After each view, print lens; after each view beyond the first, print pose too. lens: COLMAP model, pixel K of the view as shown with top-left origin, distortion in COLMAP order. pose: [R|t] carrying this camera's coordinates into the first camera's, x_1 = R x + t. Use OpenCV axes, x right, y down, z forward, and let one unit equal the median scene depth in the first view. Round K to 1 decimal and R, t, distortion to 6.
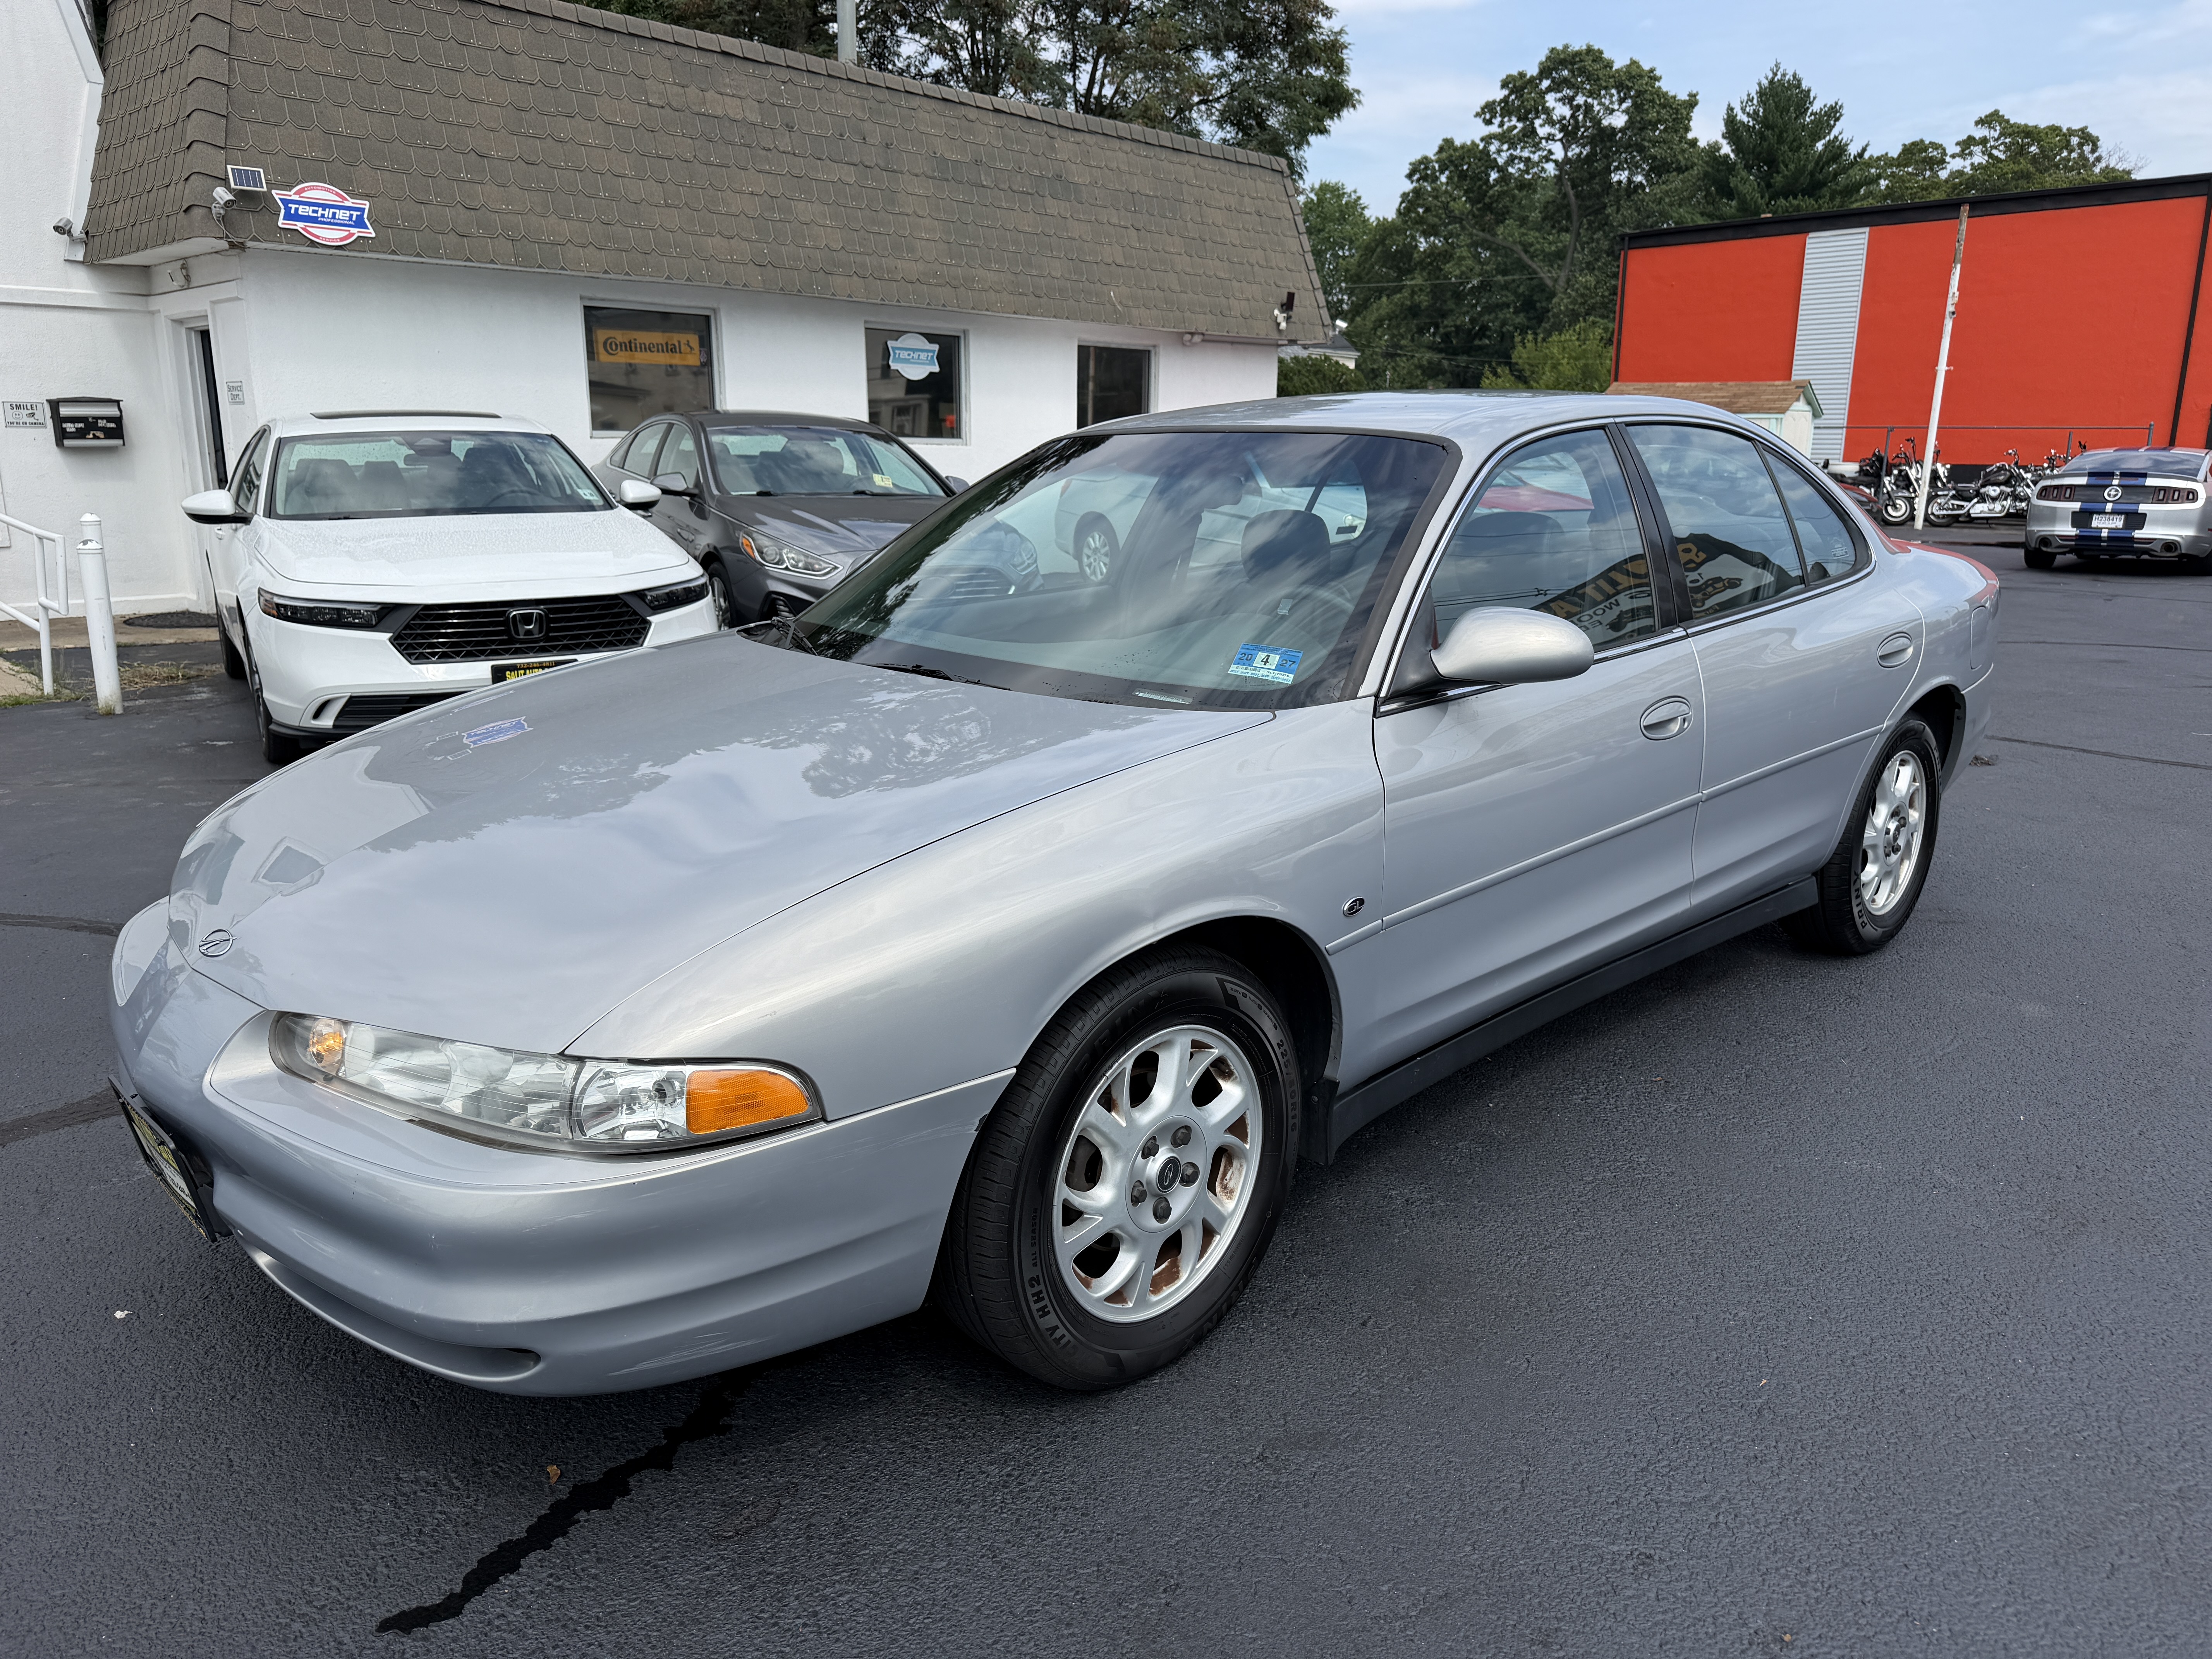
lens RADIAL K [[1572.6, 0, 1091.1], [0, 1572.6, 796.3], [0, 0, 1]] dist [0.026692, -0.036817]
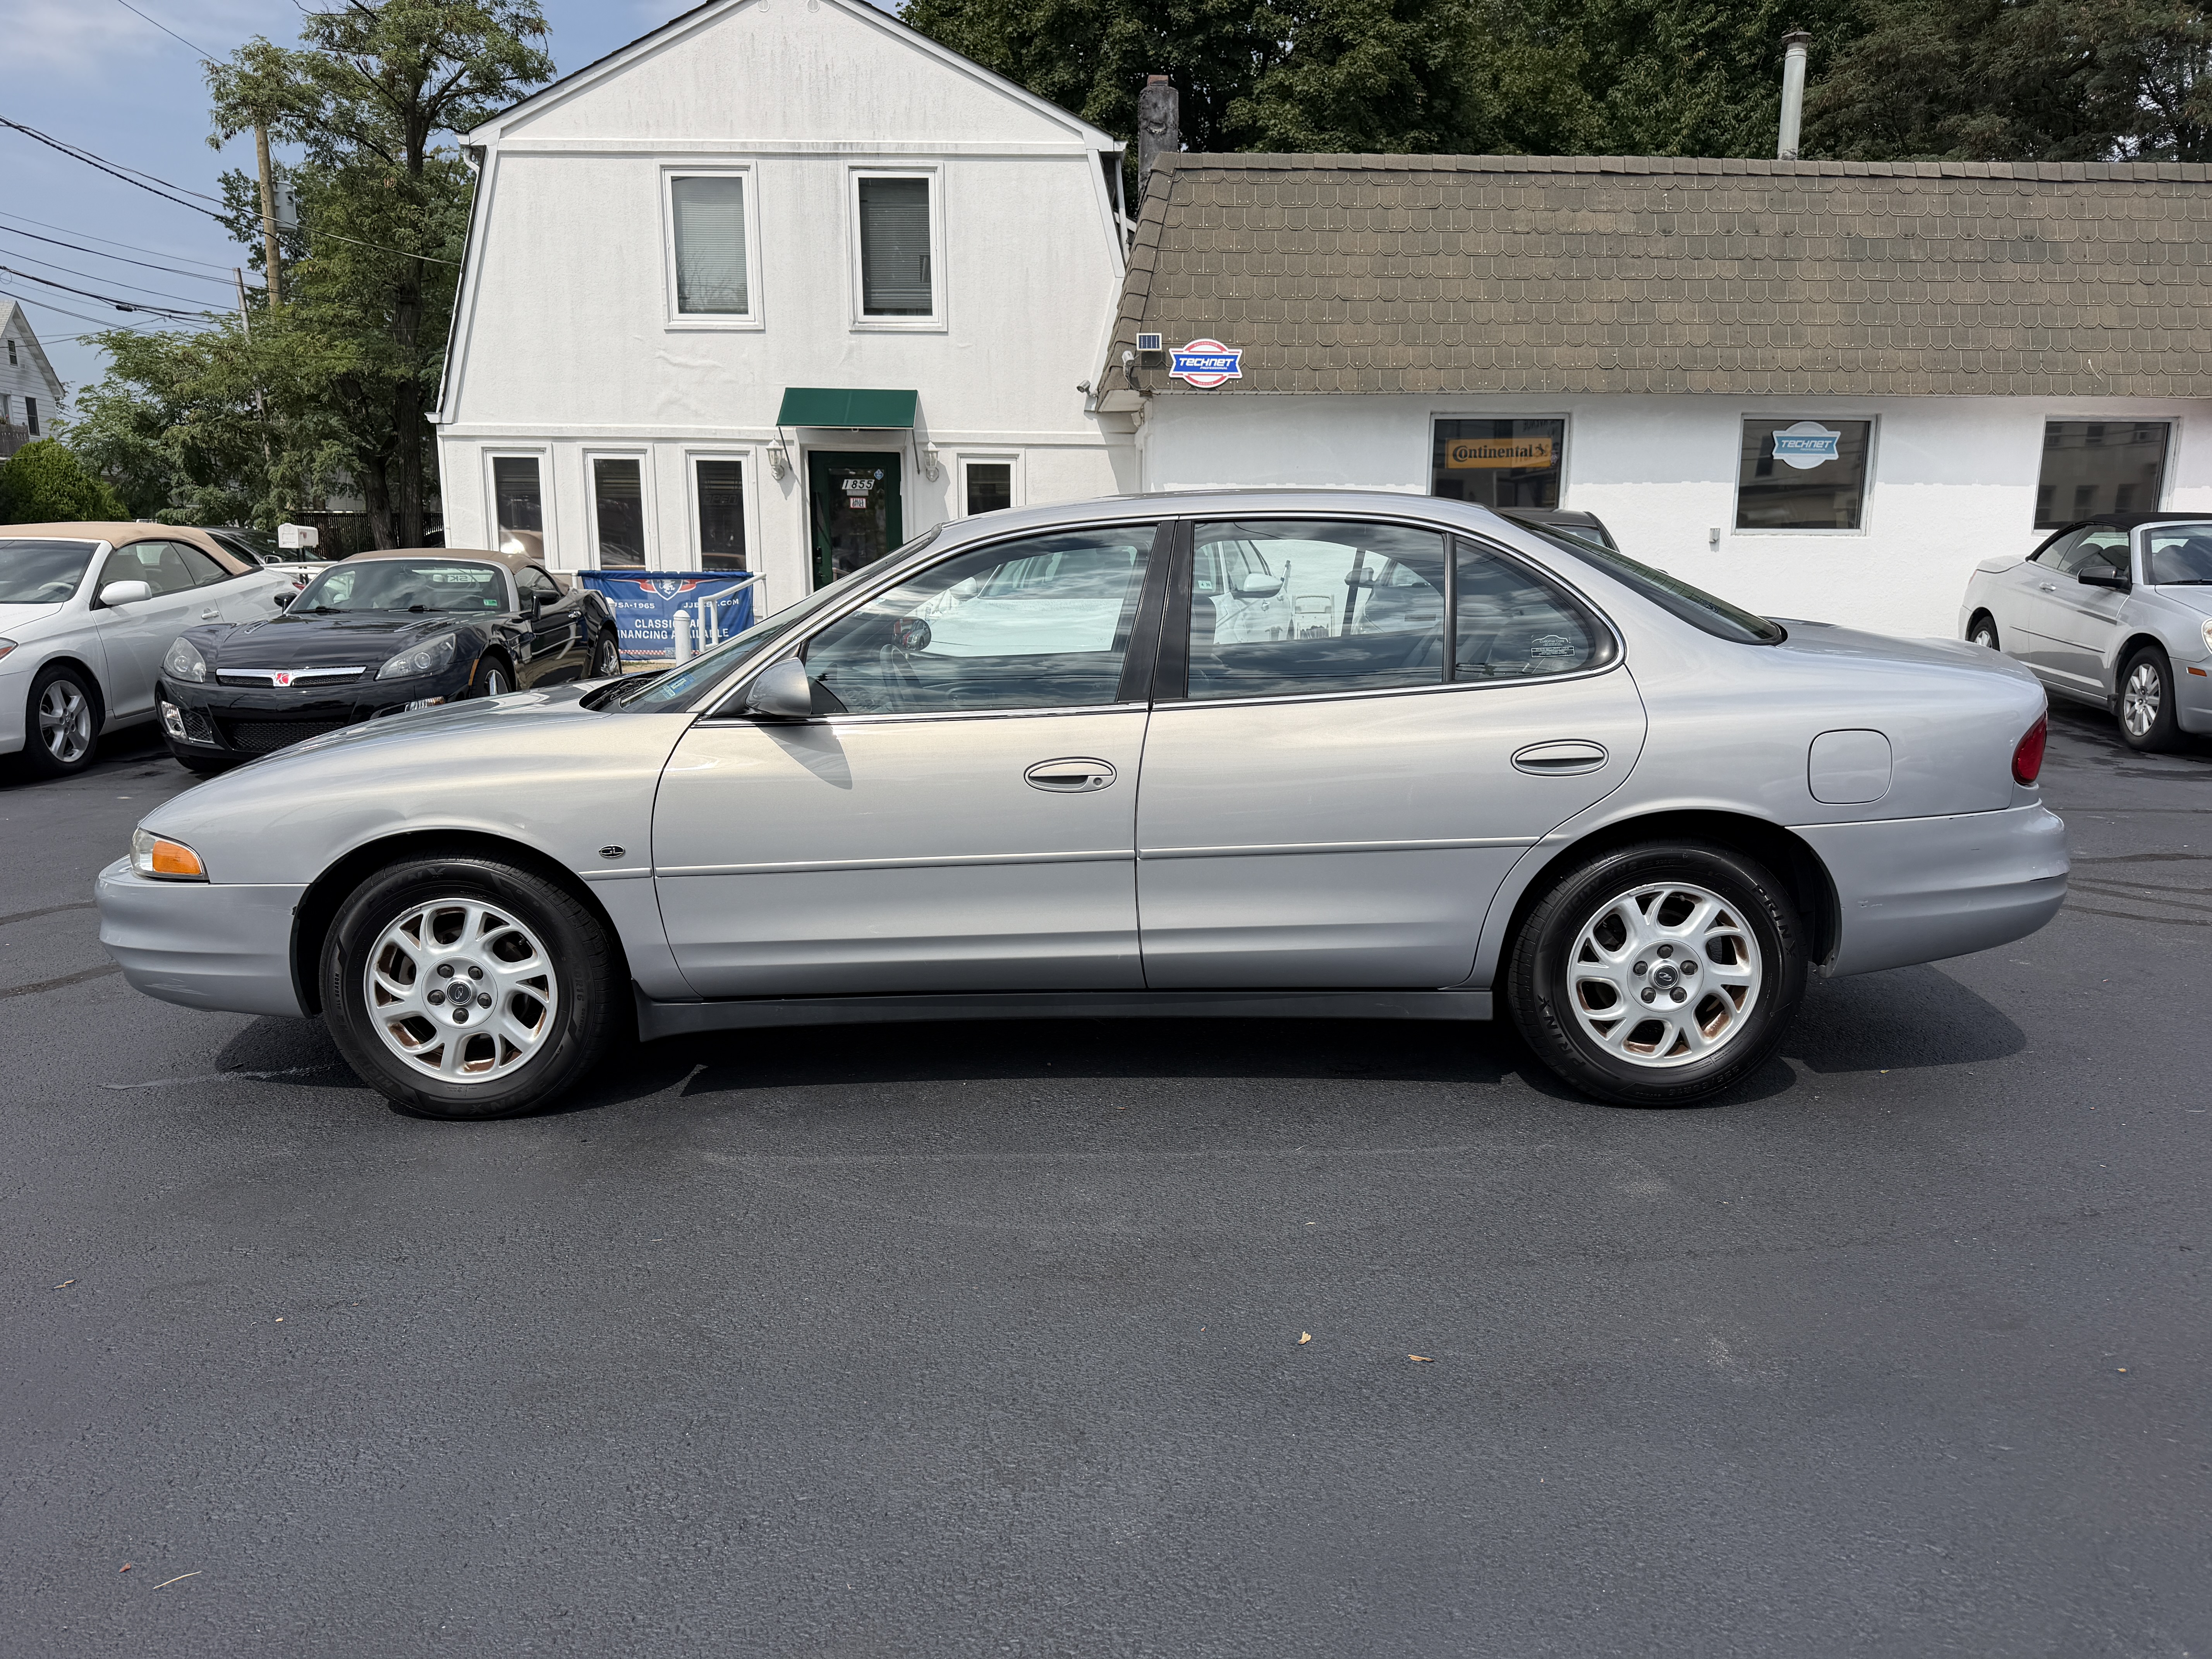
lens RADIAL K [[1572.6, 0, 1115.5], [0, 1572.6, 806.6], [0, 0, 1]] dist [0.026692, -0.036817]
pose [[0.726019, 0.108311, -0.679091, 0.291751], [-0.144370, 0.989518, 0.003476, -0.008521], [0.672349, 0.095517, 0.734046, 0.047587]]
